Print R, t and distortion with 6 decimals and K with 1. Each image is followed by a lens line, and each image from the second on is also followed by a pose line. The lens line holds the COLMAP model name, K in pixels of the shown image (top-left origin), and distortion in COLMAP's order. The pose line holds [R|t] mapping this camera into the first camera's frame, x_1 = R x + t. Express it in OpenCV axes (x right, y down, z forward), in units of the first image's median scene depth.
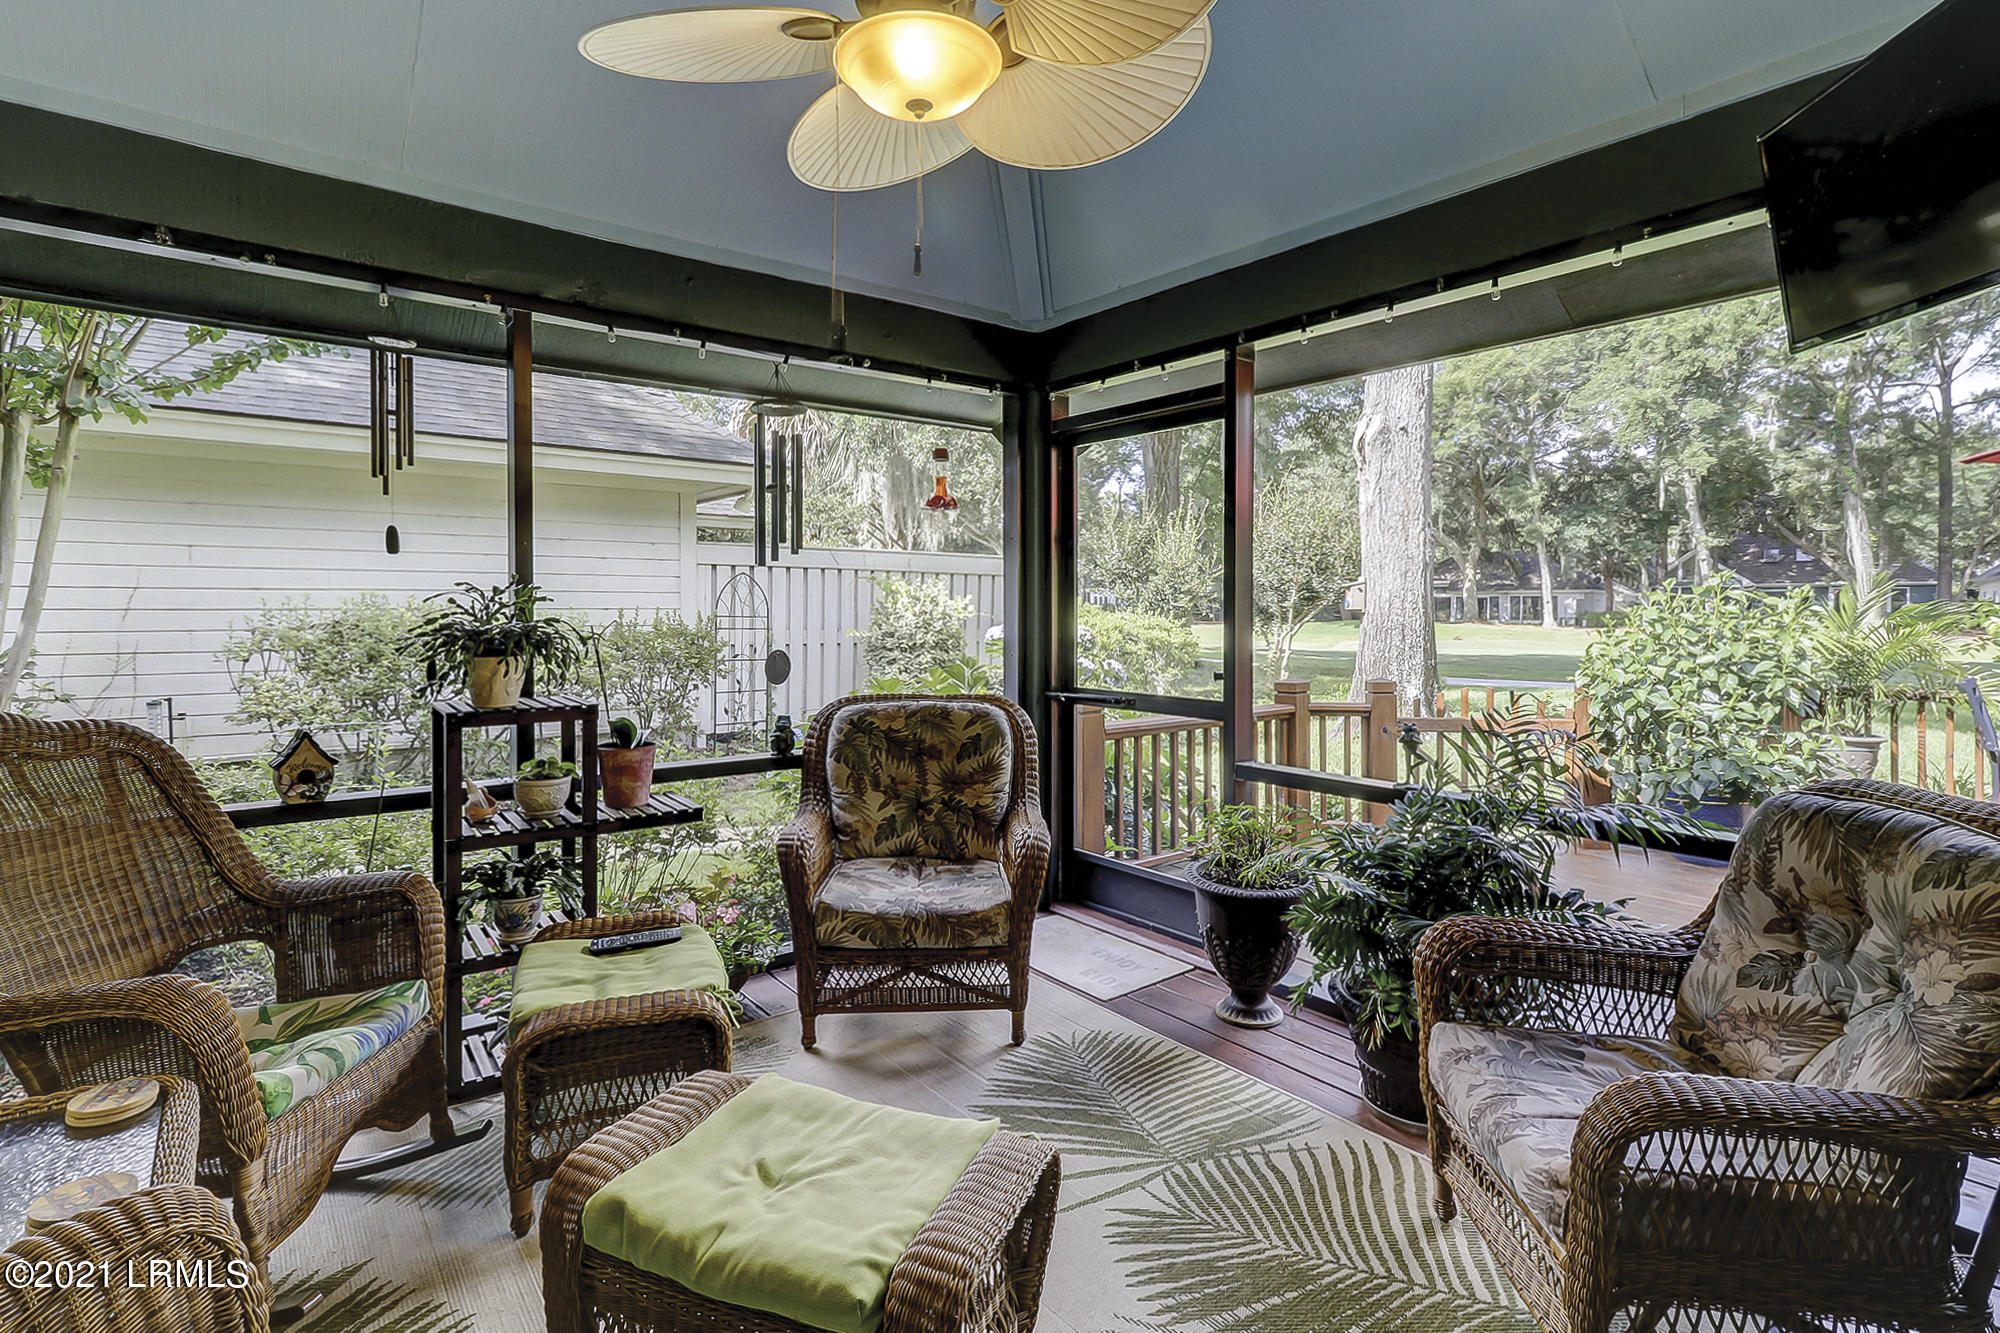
lens RADIAL K [[995.8, 0, 999.1], [0, 995.8, 619.5], [0, 0, 1]] dist [-0.000245, 0.000262]
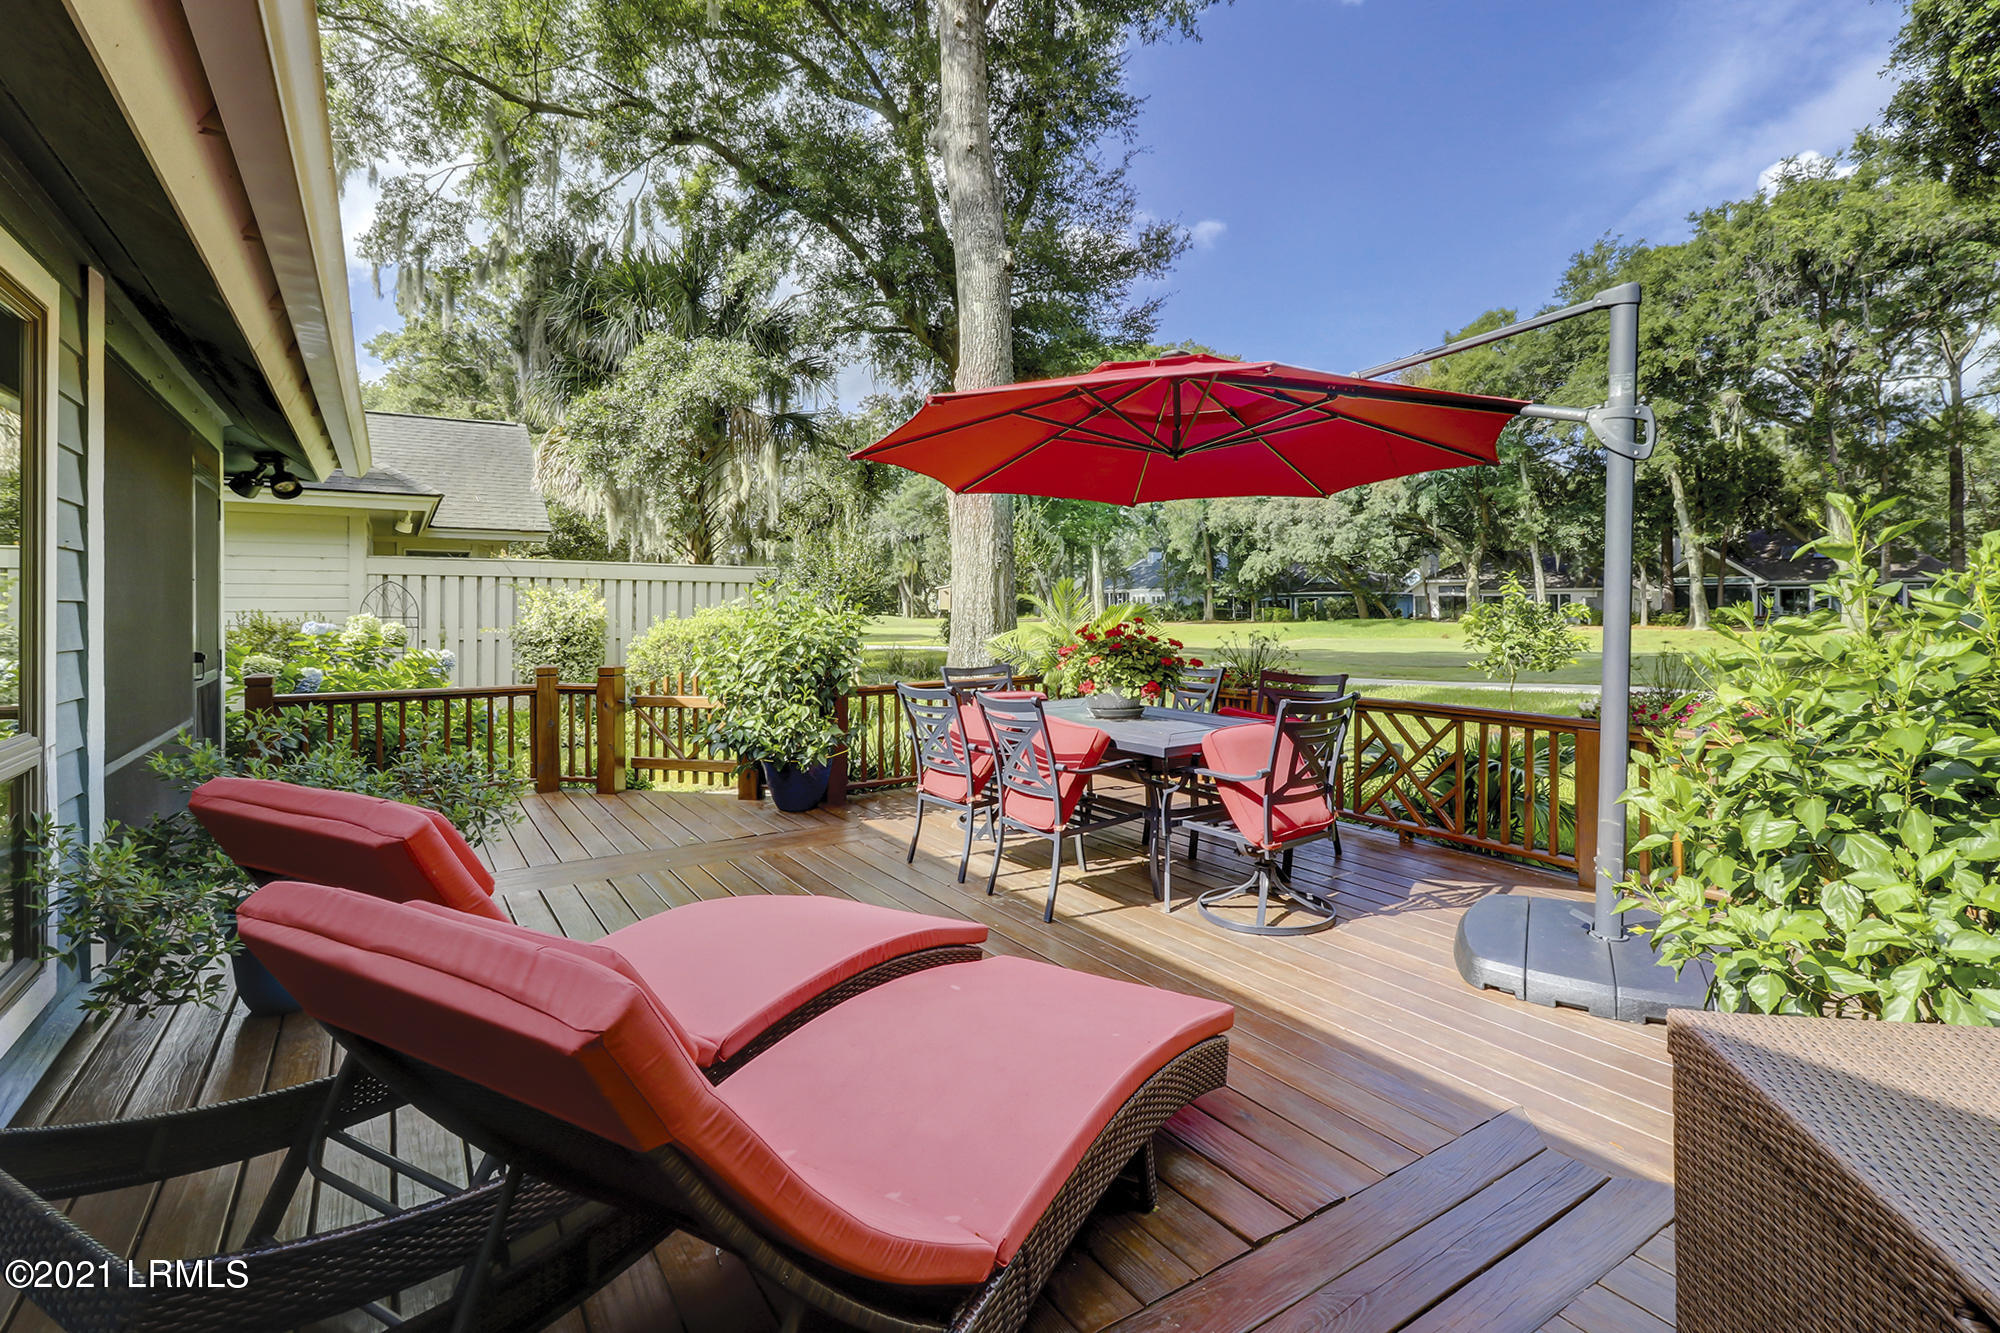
lens RADIAL K [[965.1, 0, 1016.1], [0, 965.1, 612.0], [0, 0, 1]] dist [0.002578, 0.000443]
pose [[0.996963, -0.003365, -0.077802, 0.830799], [0.002779, 0.999967, -0.007648, 0.002473], [0.077825, 0.007408, 0.996939, -0.166111]]
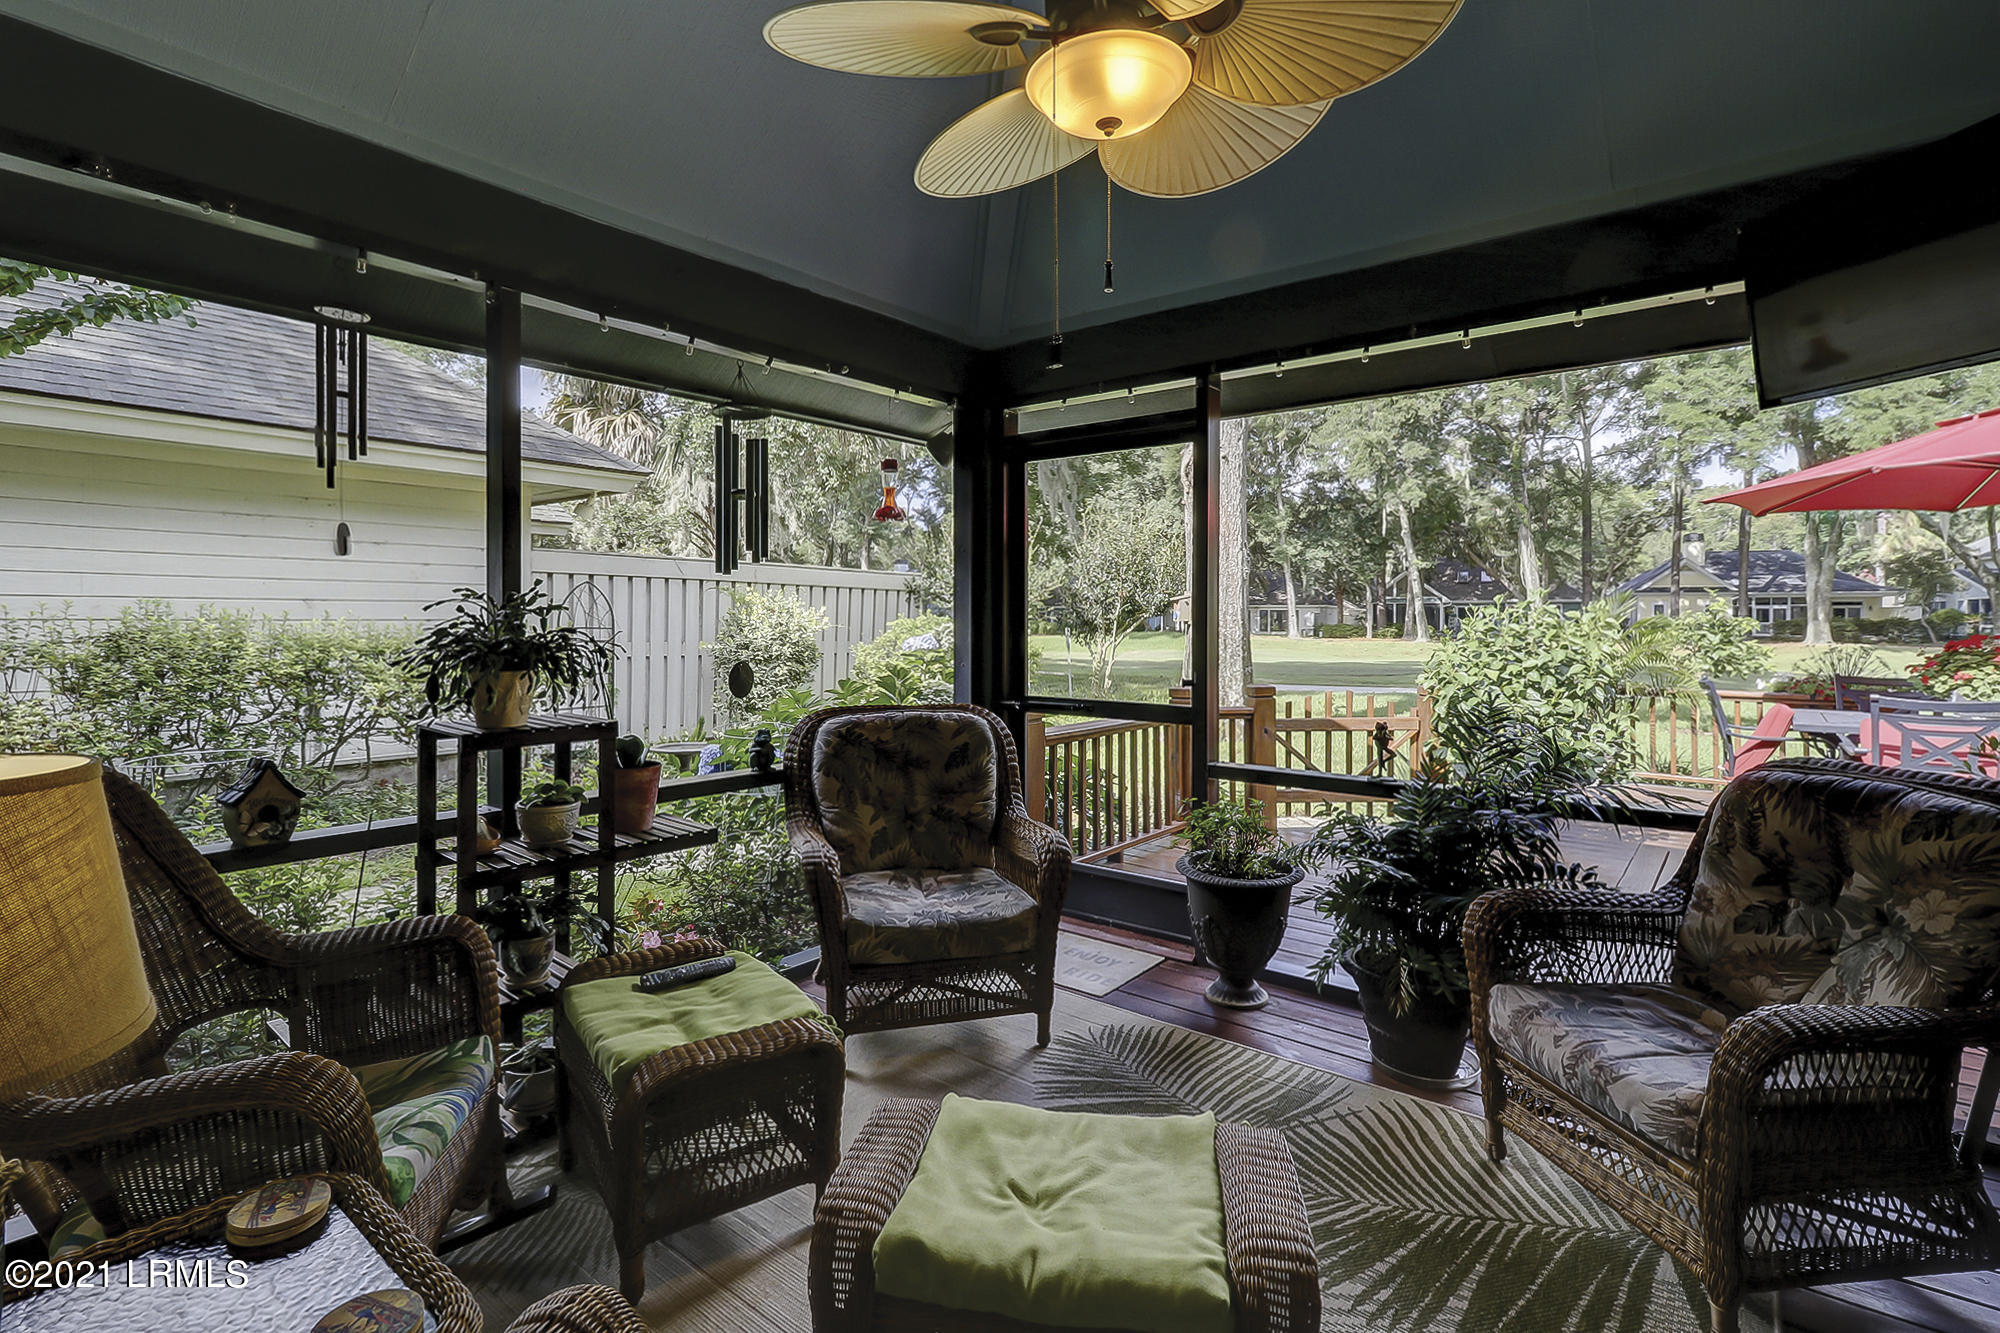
lens RADIAL K [[971.8, 0, 998.9], [0, 971.8, 622.7], [0, 0, 1]] dist [-0.000274, 0.000374]
pose [[0.973364, 0.000818, 0.229264, -0.221820], [0.001357, 0.999956, -0.009329, 0.002095], [-0.229261, 0.009391, 0.973320, 0.032924]]
